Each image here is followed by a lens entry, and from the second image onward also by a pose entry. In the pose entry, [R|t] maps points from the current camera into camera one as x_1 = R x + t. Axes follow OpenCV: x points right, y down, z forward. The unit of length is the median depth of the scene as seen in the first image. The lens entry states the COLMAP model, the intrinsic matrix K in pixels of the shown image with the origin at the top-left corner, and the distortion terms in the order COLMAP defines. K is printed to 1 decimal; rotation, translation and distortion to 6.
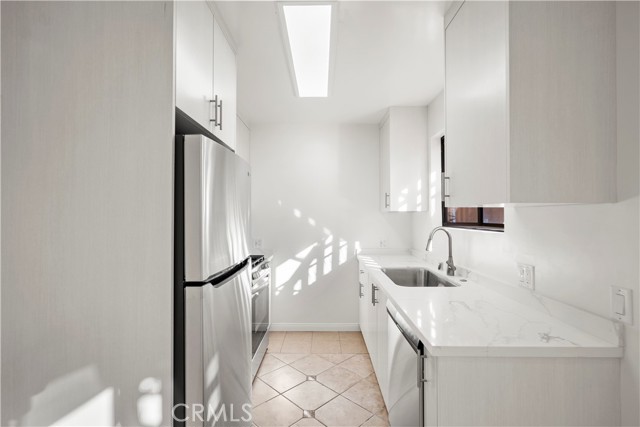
lens RADIAL K [[300.6, 0, 322.7], [0, 300.6, 215.0], [0, 0, 1]] dist [-0.021128, 0.002964]
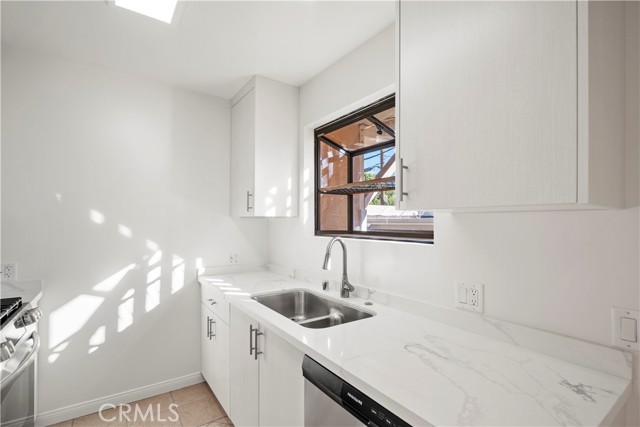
lens RADIAL K [[300.6, 0, 317.6], [0, 300.6, 224.8], [0, 0, 1]] dist [-0.021128, 0.002964]
pose [[0.818438, 0.003735, 0.574582, -0.073553], [-0.009671, 0.999927, 0.007276, 0.002166], [-0.574513, -0.011512, 0.818415, 0.298213]]
